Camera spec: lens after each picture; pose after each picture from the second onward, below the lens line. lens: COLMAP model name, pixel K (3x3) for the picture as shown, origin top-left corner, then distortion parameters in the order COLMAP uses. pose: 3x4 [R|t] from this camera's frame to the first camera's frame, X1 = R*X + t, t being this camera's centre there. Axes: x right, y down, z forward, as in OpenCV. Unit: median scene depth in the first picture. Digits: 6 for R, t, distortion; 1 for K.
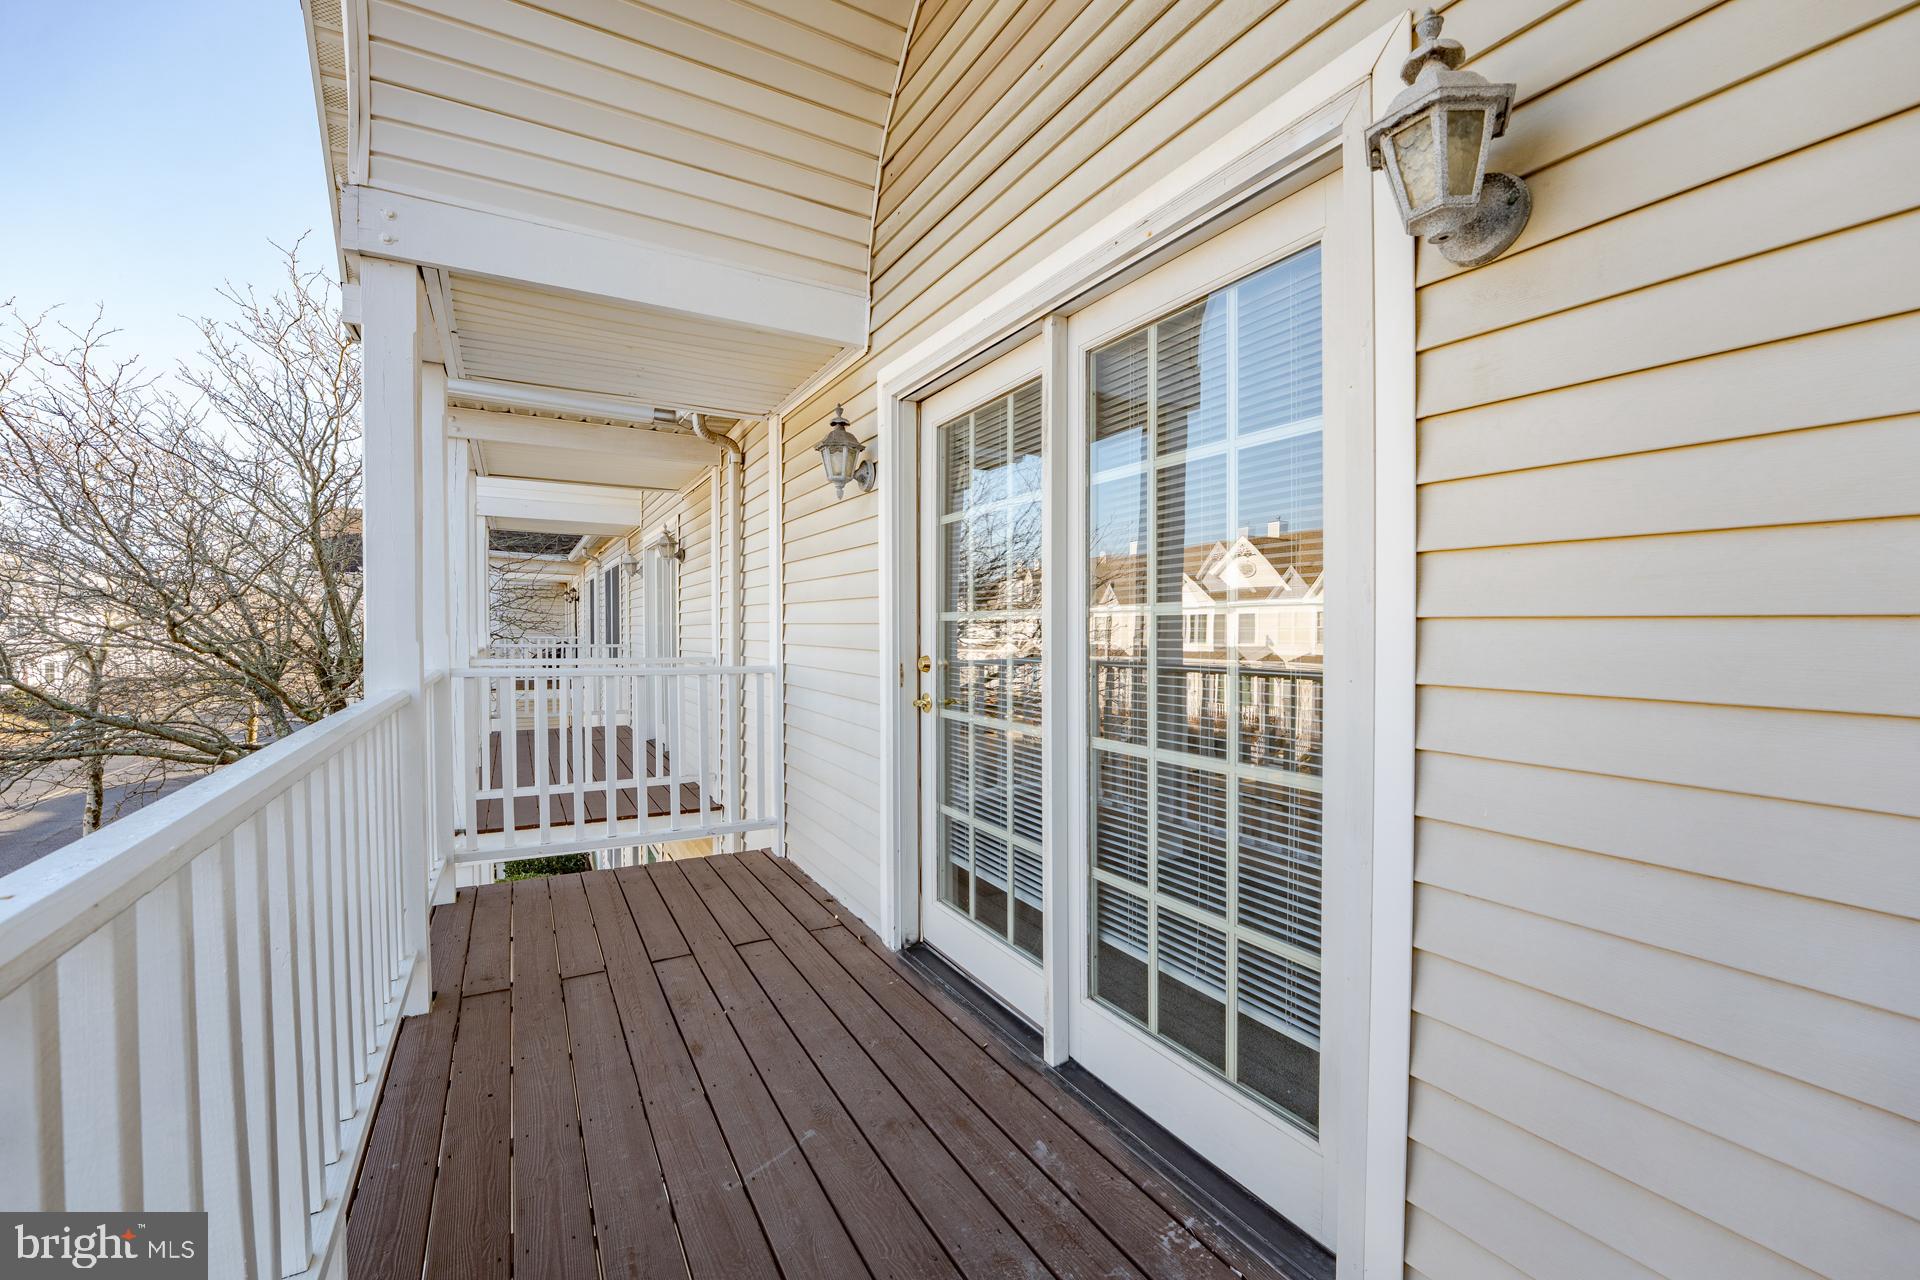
lens RADIAL K [[795.8, 0, 924.5], [0, 795.8, 643.1], [0, 0, 1]] dist [-0.027581, 0.001922]
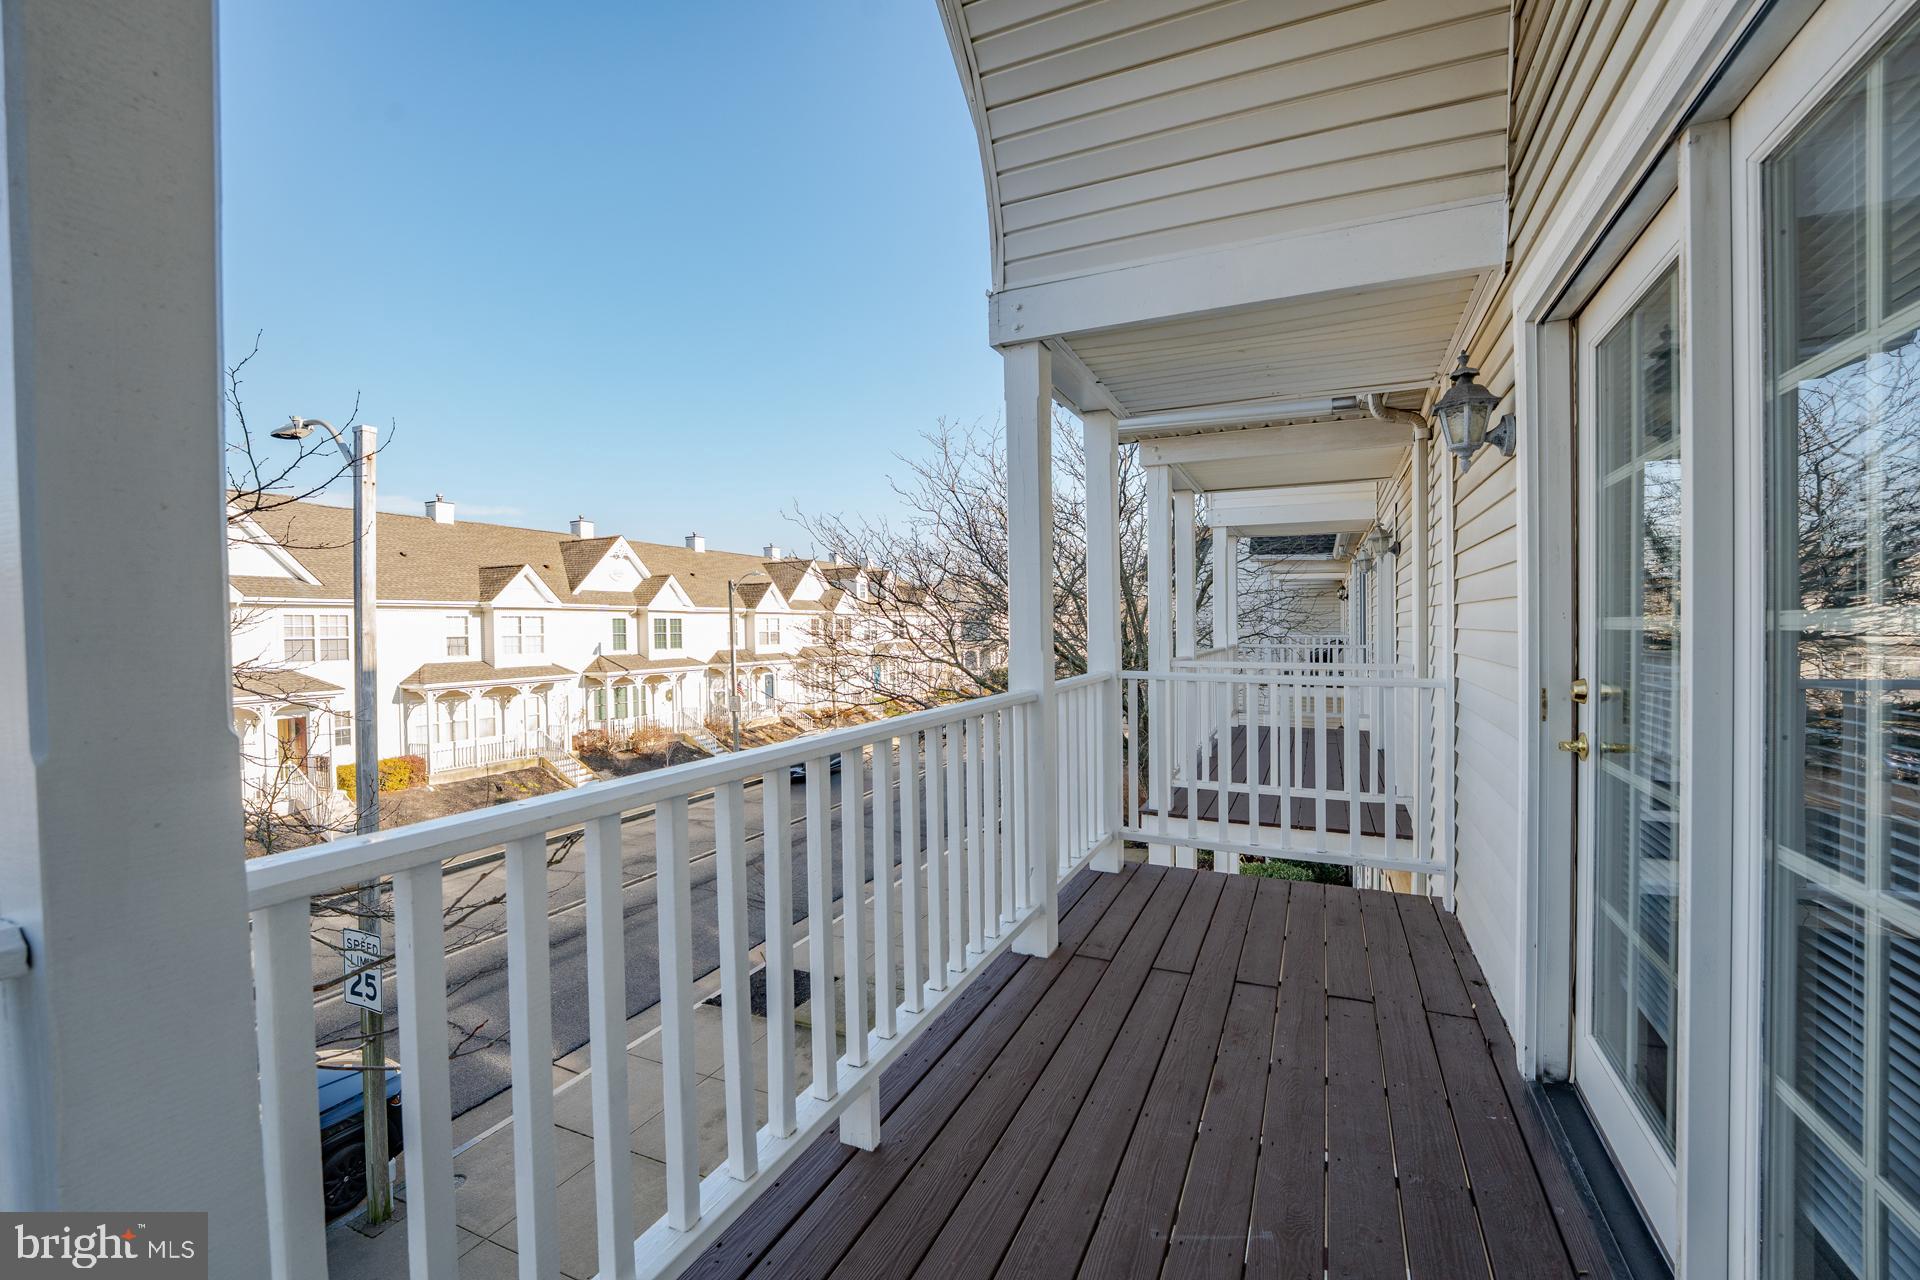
lens RADIAL K [[795.8, 0, 967.9], [0, 795.8, 644.0], [0, 0, 1]] dist [-0.027581, 0.001922]
pose [[0.582771, 0.009334, -0.812583, 0.217461], [-0.002964, 0.999952, 0.009360, -0.018186], [0.812631, -0.003046, 0.582771, 0.143312]]
